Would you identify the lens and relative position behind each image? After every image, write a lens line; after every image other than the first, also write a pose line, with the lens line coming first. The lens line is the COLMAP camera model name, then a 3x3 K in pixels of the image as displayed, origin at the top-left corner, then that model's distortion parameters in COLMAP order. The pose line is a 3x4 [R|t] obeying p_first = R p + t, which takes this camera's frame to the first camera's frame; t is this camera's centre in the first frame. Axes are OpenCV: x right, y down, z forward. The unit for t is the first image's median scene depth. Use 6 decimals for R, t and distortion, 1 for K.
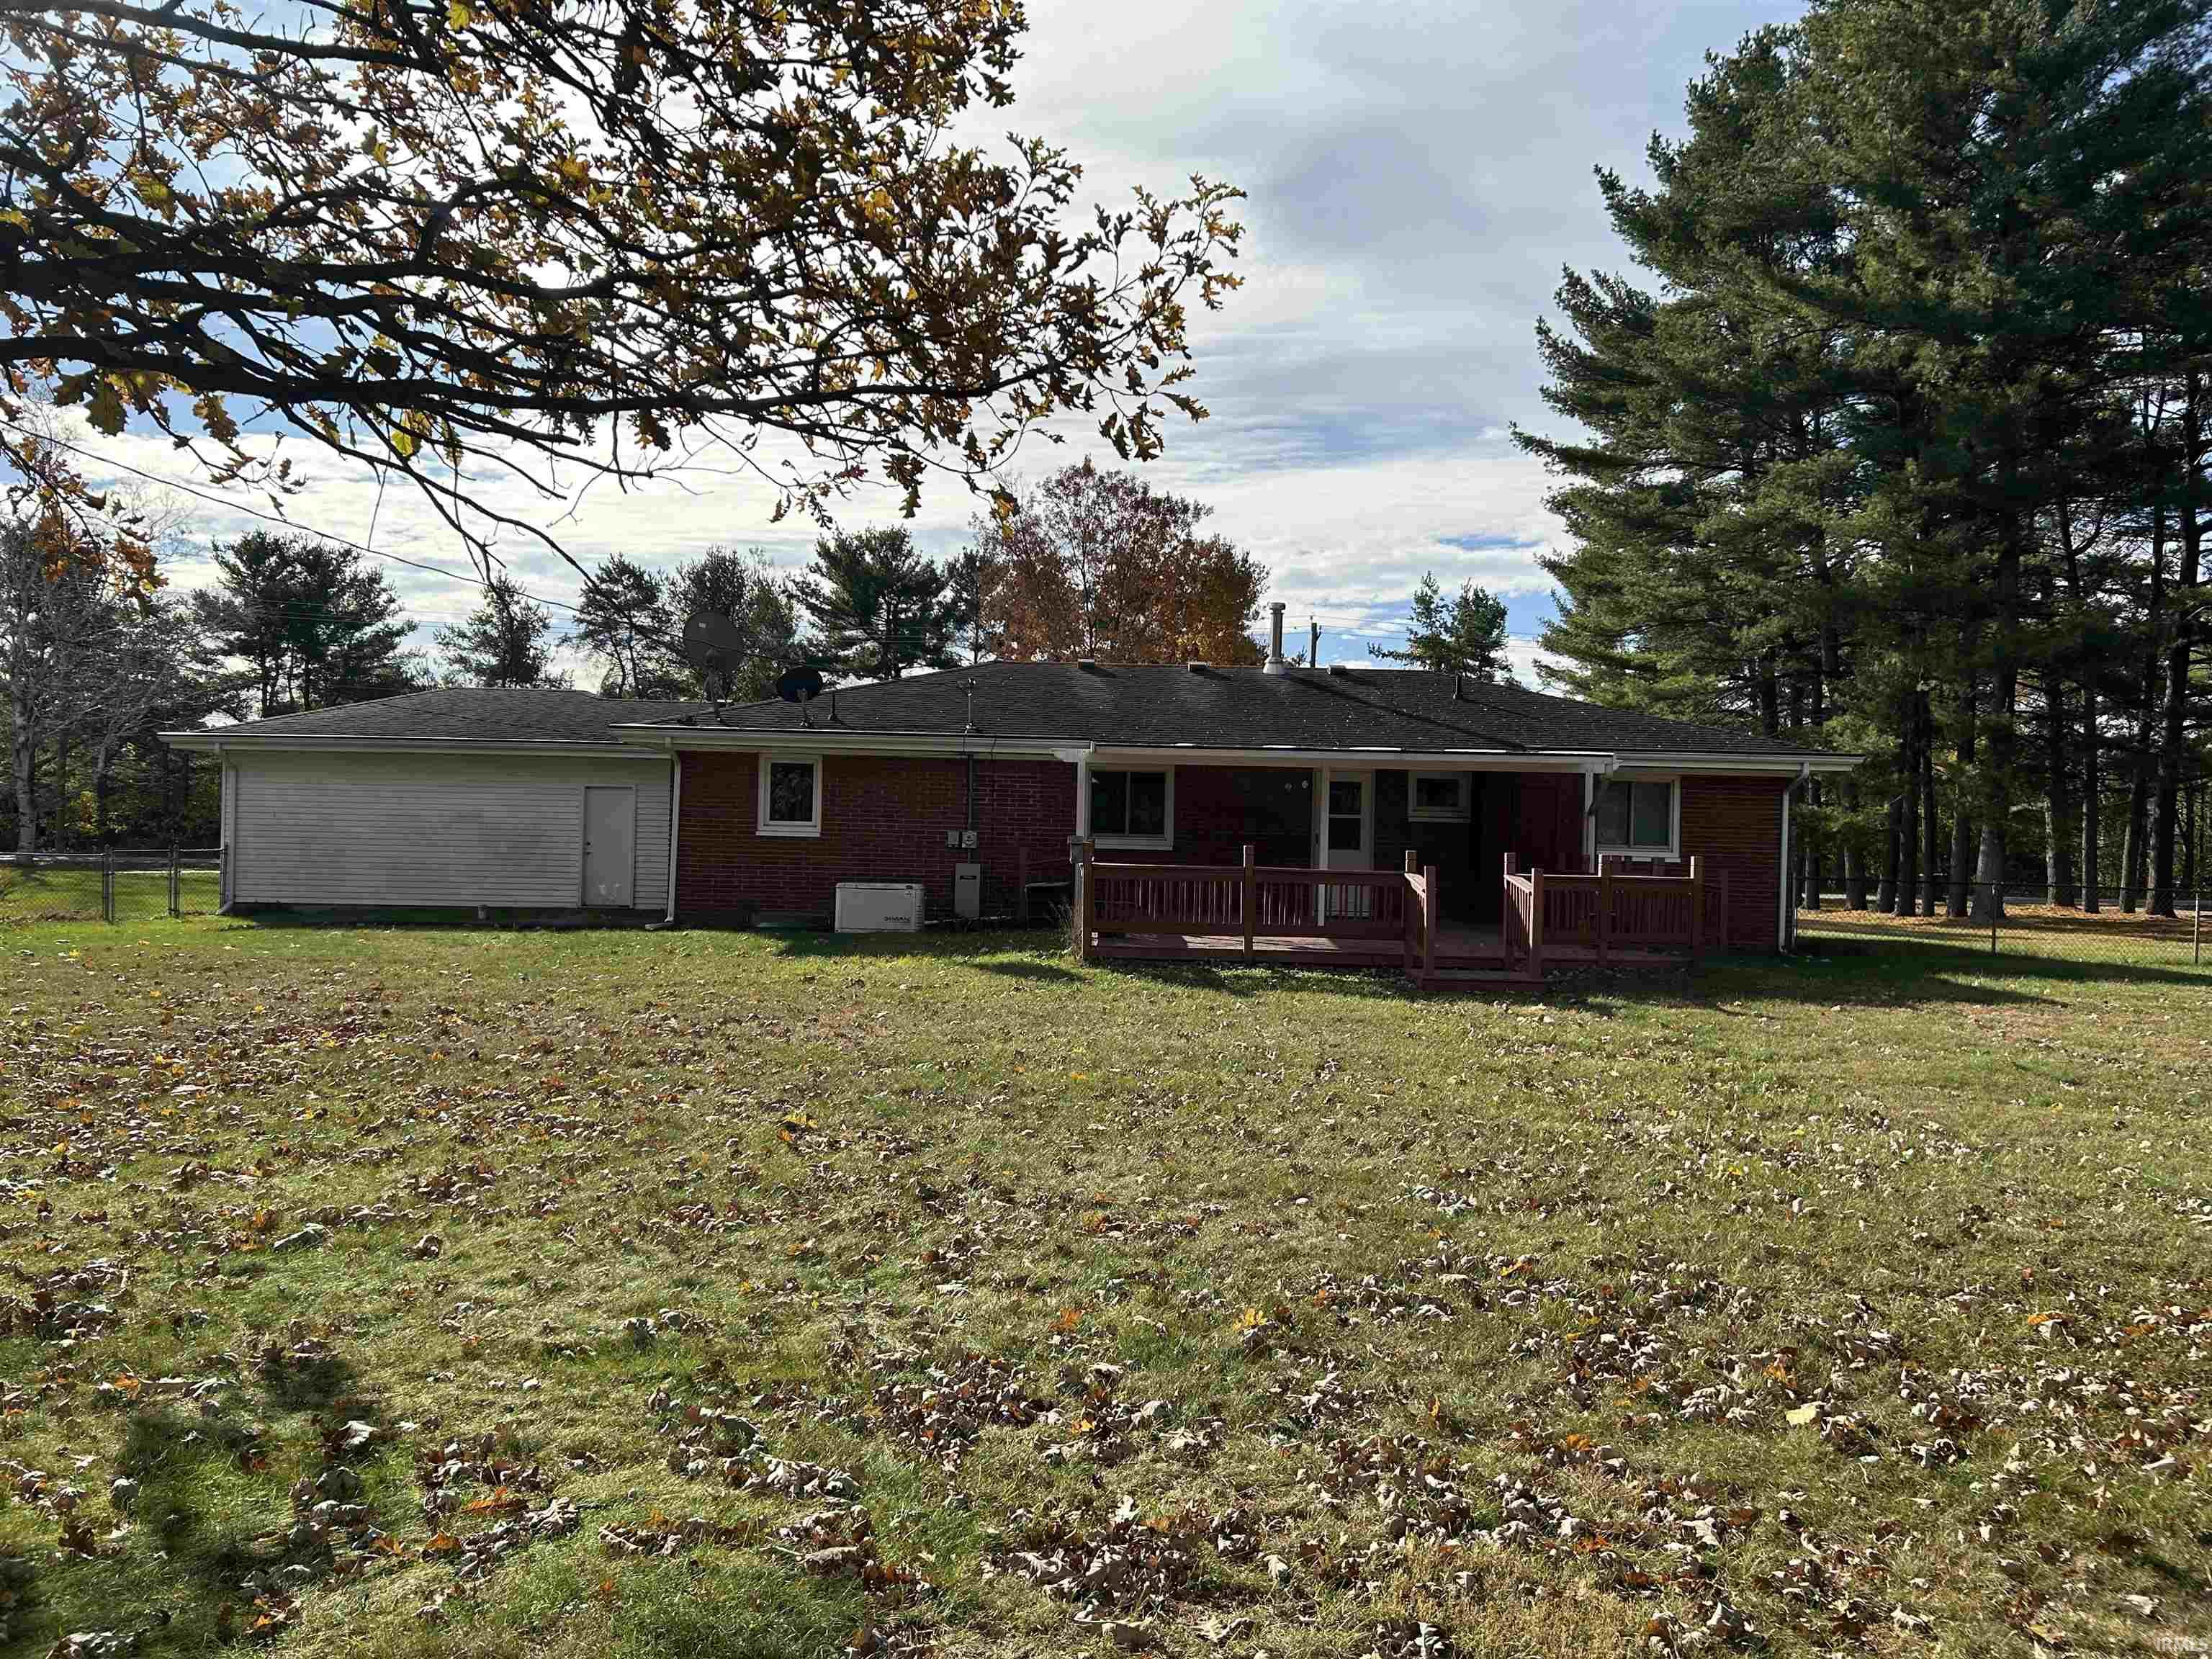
lens RADIAL K [[1676.1, 0, 1101.1], [0, 1676.1, 844.9], [0, 0, 1]] dist [0.075244, -0.014524]
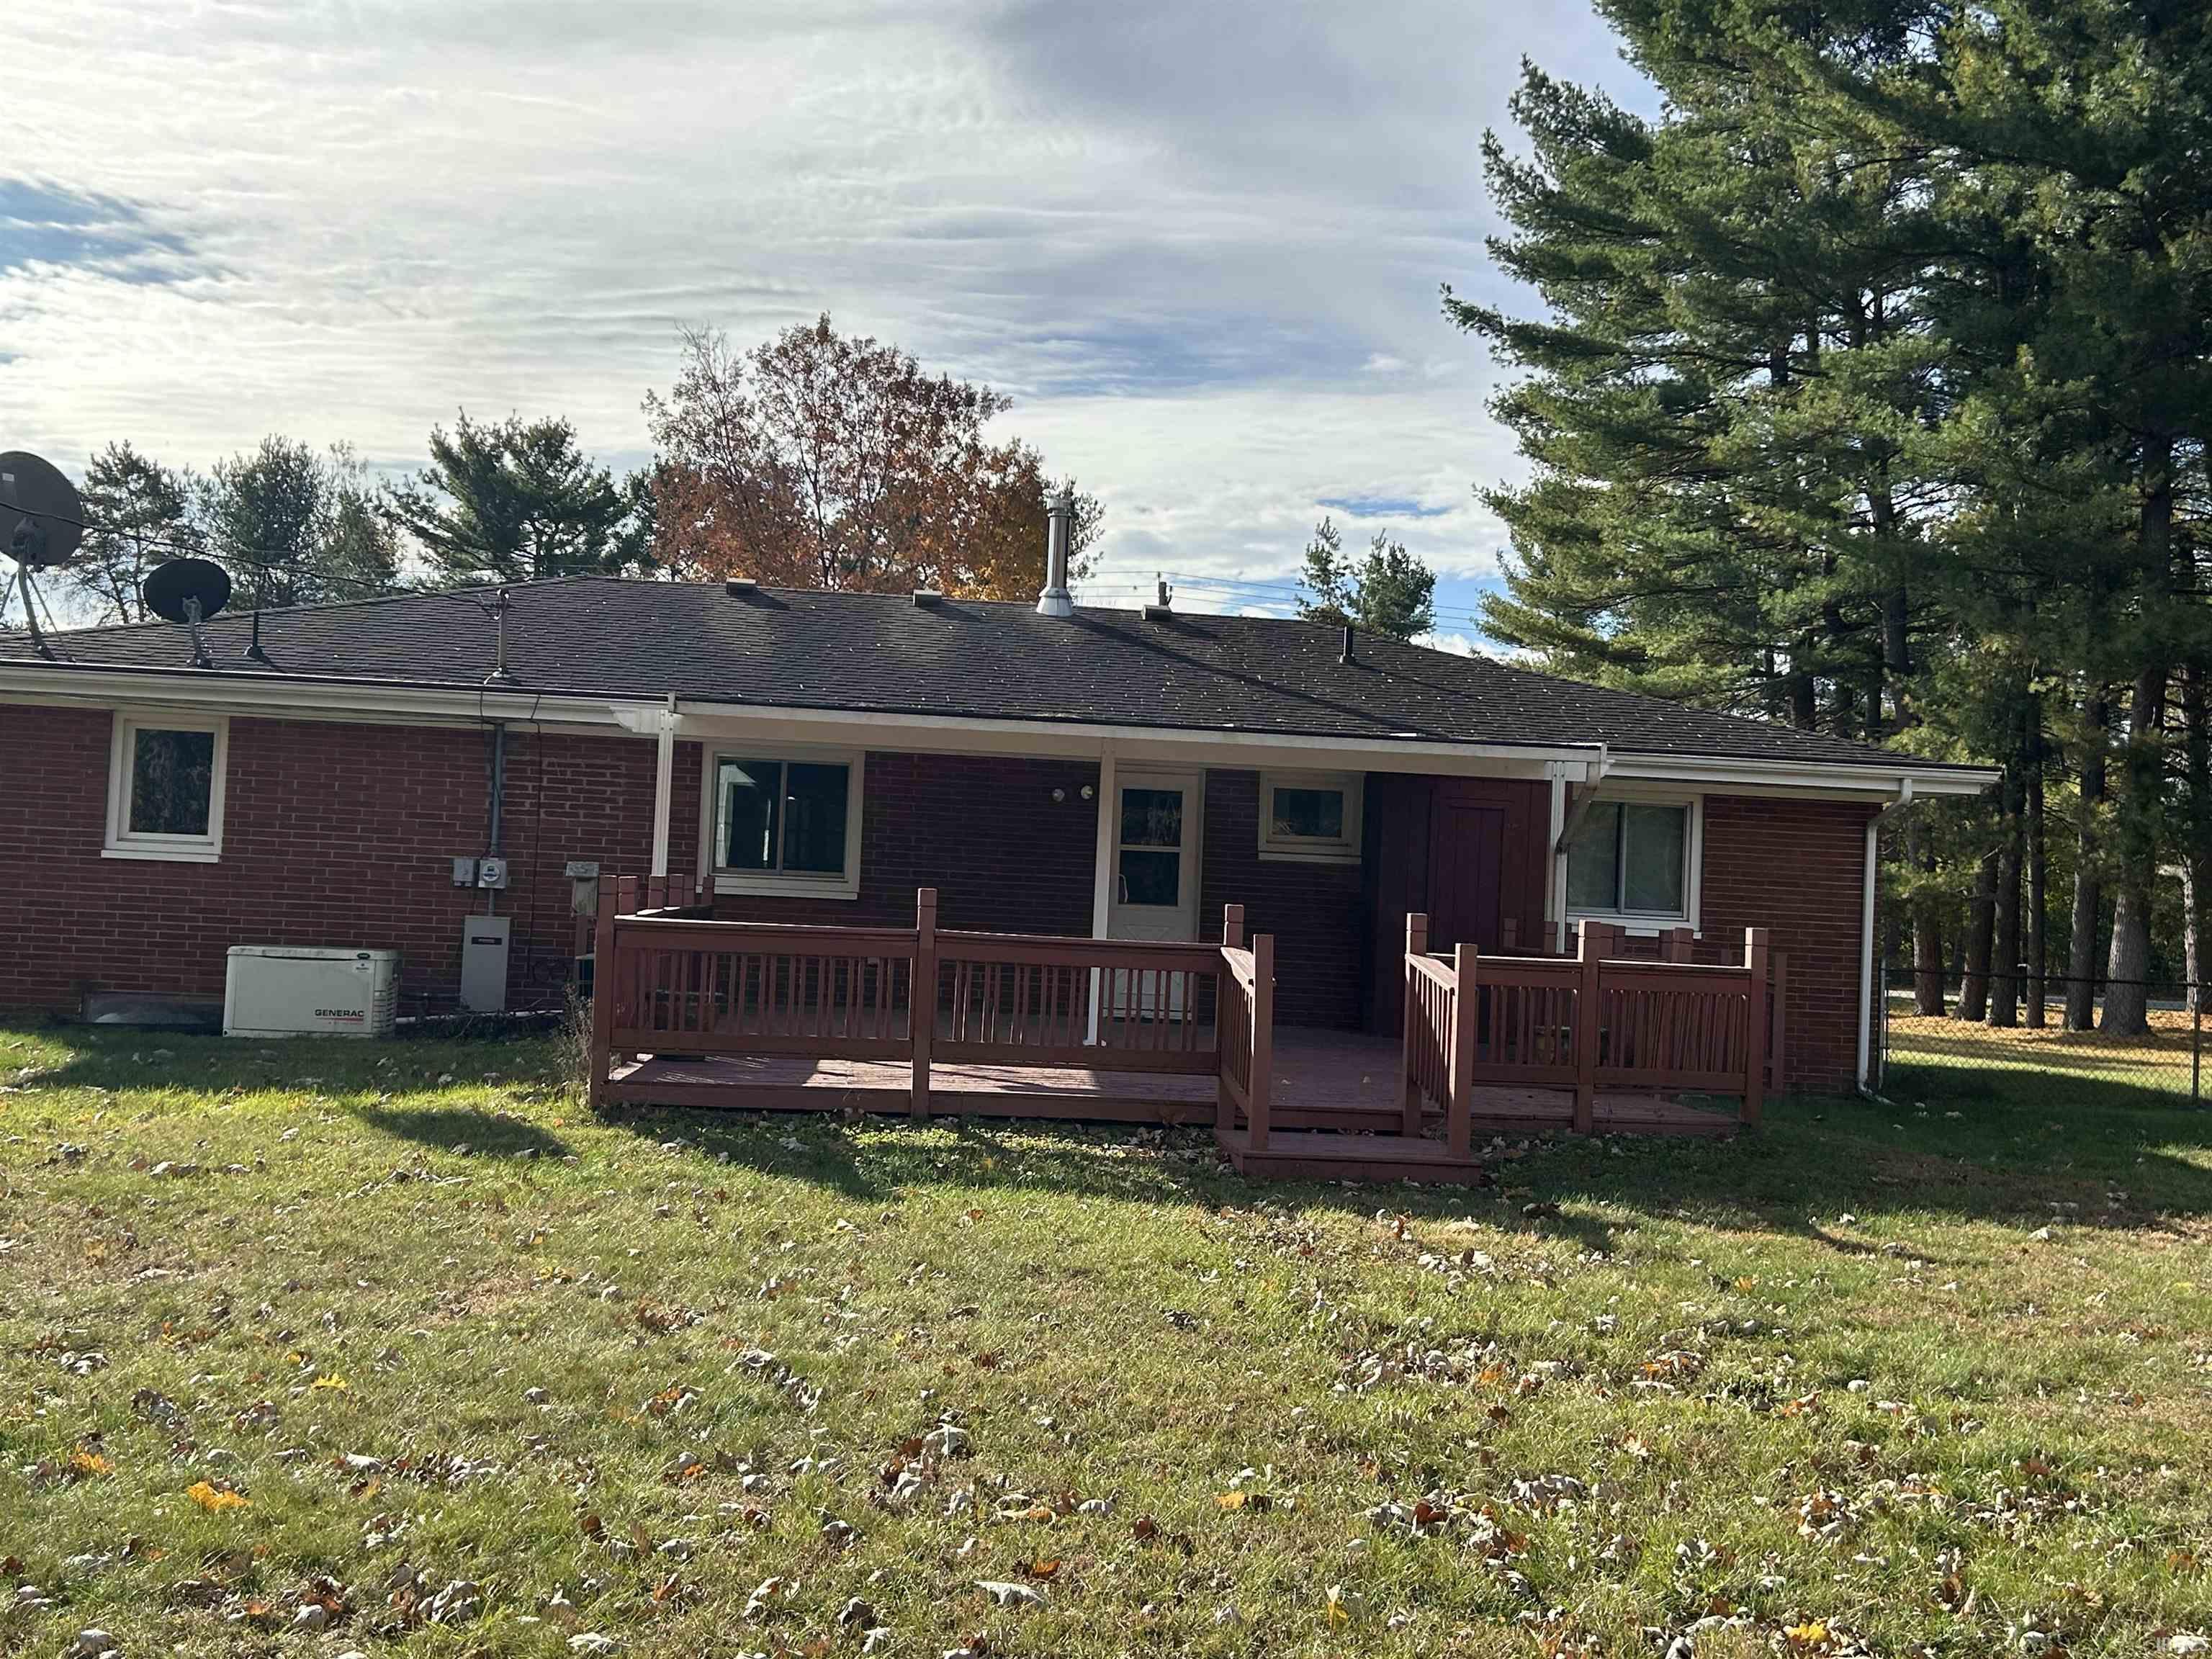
lens RADIAL K [[2252.6, 0, 1105.7], [0, 2252.6, 823.7], [0, 0, 1]] dist [0.116462, 0.000000]
pose [[0.995520, 0.025196, 0.091138, 0.033947], [-0.022006, 0.999115, -0.035845, 0.001761], [-0.091960, 0.033678, 0.995193, 0.127749]]
